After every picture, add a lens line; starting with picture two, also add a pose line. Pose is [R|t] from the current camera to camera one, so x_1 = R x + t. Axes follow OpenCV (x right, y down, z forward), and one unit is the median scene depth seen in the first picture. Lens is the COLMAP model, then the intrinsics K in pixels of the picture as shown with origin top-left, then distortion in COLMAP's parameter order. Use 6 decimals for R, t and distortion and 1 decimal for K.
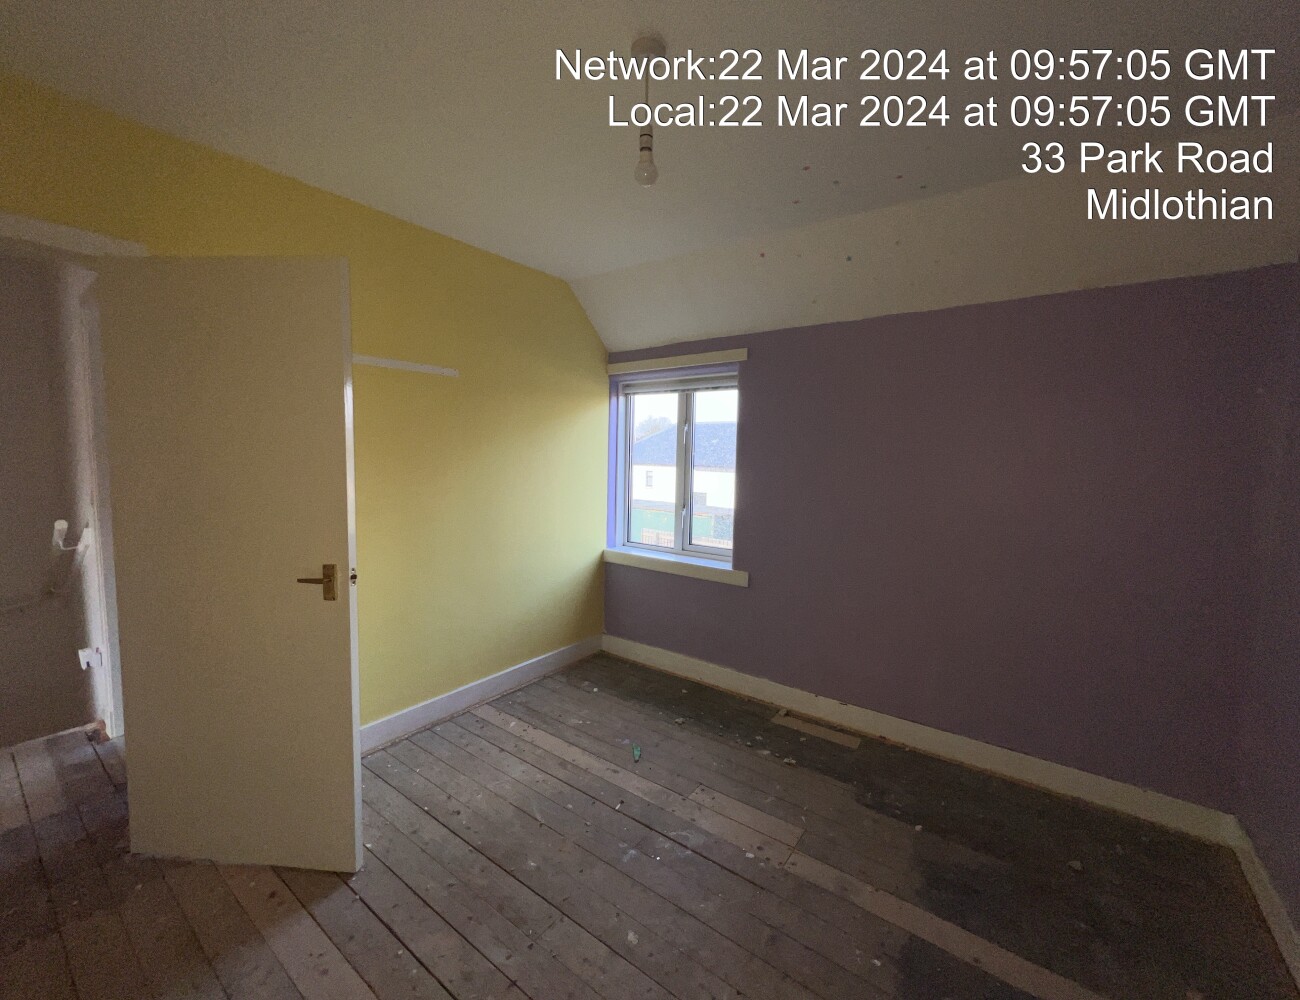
lens RADIAL K [[531.9, 0, 650.0], [0, 531.9, 500.0], [0, 0, 1]] dist [0.000425, 0.000092]
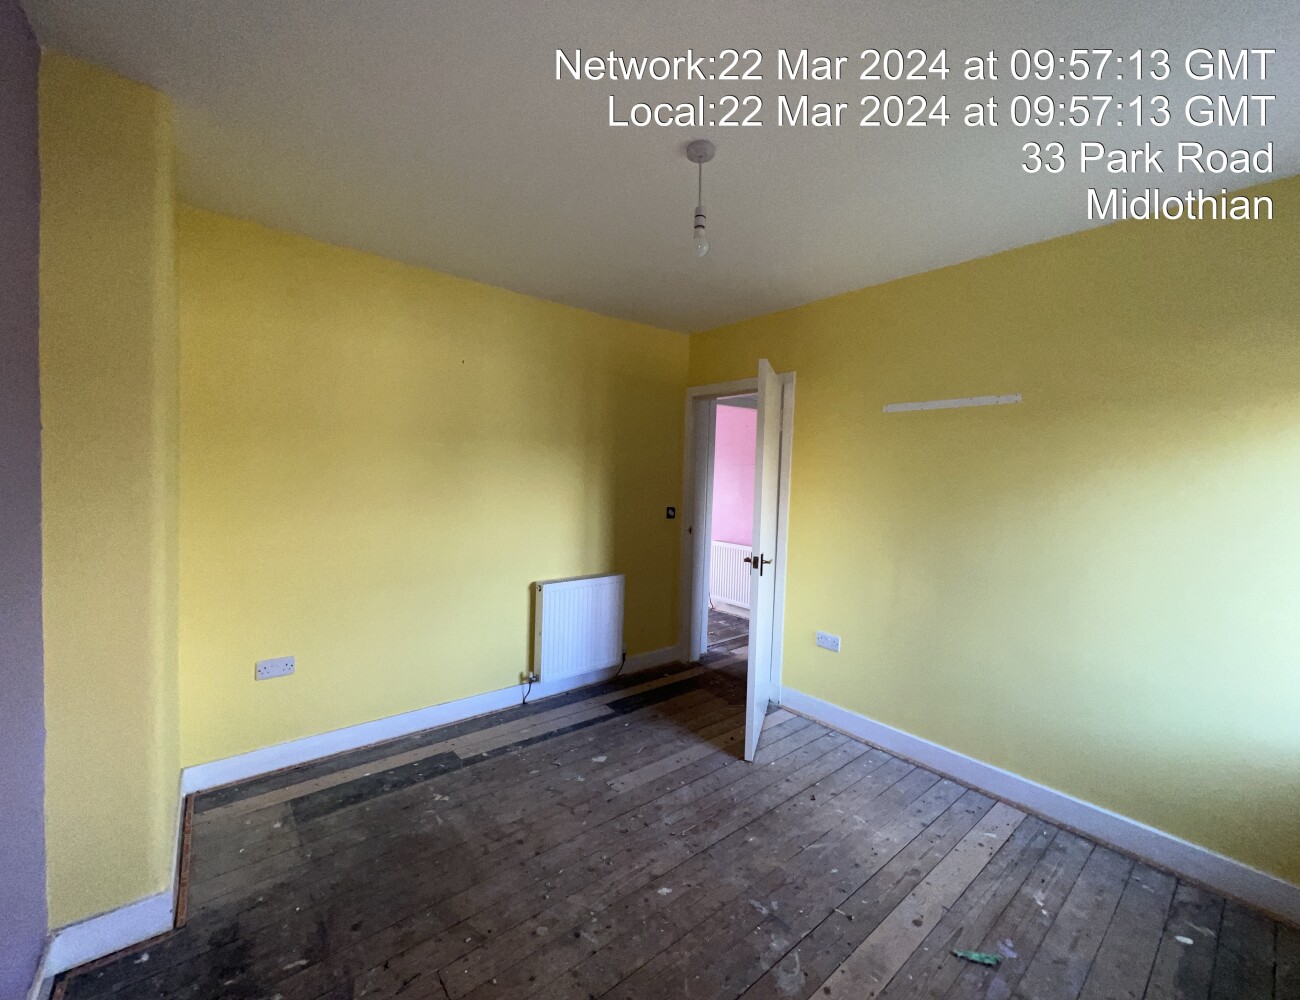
lens RADIAL K [[531.9, 0, 650.0], [0, 531.9, 500.0], [0, 0, 1]] dist [0.000425, 0.000092]
pose [[-0.239162, 0.023182, -0.970703, 0.691281], [-0.119101, 0.991465, 0.053022, -0.057373], [0.963648, 0.128292, -0.234359, 0.717209]]
